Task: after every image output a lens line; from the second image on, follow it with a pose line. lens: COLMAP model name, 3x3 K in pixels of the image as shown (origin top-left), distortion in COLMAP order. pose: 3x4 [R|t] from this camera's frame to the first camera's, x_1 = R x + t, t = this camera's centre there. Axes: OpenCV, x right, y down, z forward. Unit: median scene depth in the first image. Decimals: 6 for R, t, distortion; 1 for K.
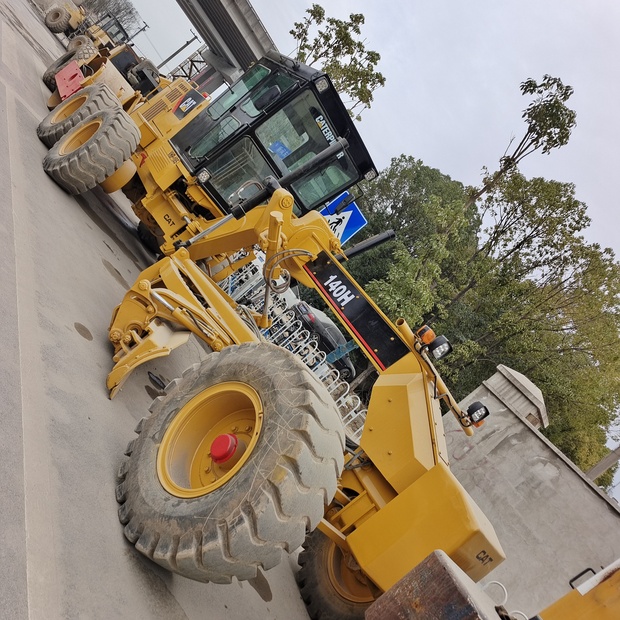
lens RADIAL K [[567.2, 0, 317.3], [0, 567.2, 311.7], [0, 0, 1]] dist [0.031332, 0.013747]
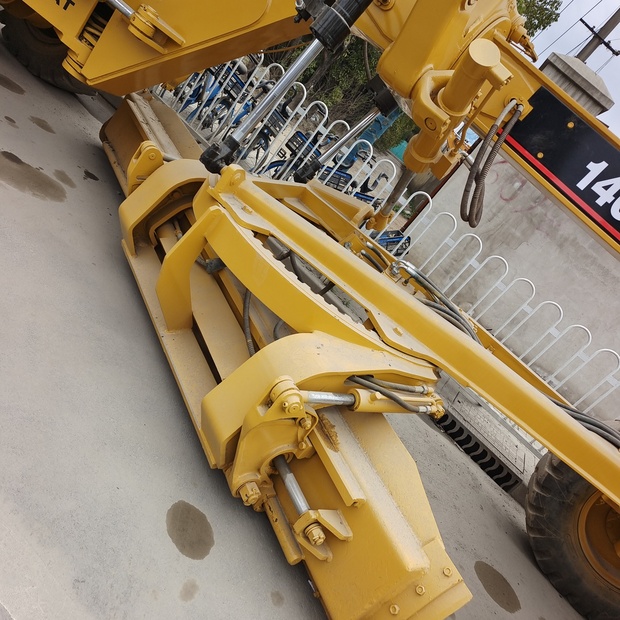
lens RADIAL K [[567.2, 0, 317.3], [0, 567.2, 311.7], [0, 0, 1]] dist [0.031332, 0.013747]
pose [[0.937821, -0.319502, 0.135681, -0.207666], [0.166361, 0.756768, 0.632160, -0.220681], [-0.304656, -0.570281, 0.762866, 0.469777]]
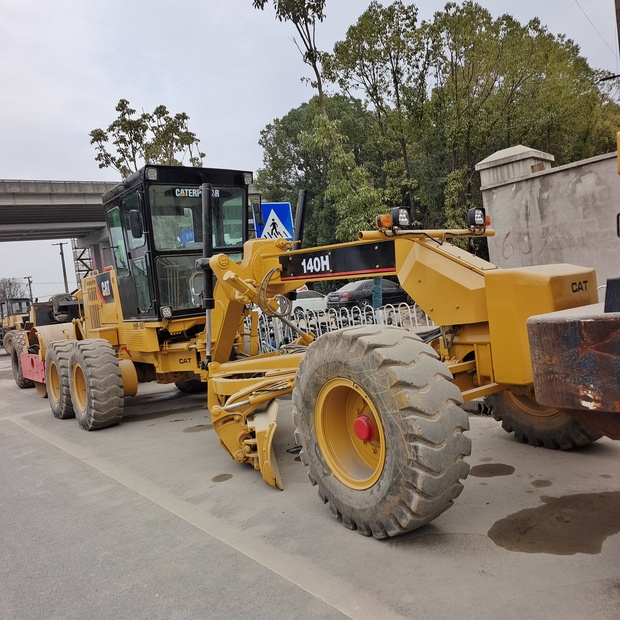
lens RADIAL K [[567.2, 0, 317.3], [0, 567.2, 311.7], [0, 0, 1]] dist [0.031332, 0.013747]
pose [[0.535779, -0.841590, -0.068324, 0.026620], [0.842296, 0.538370, -0.026380, 0.029173], [0.058985, -0.043415, 0.997314, -0.057786]]
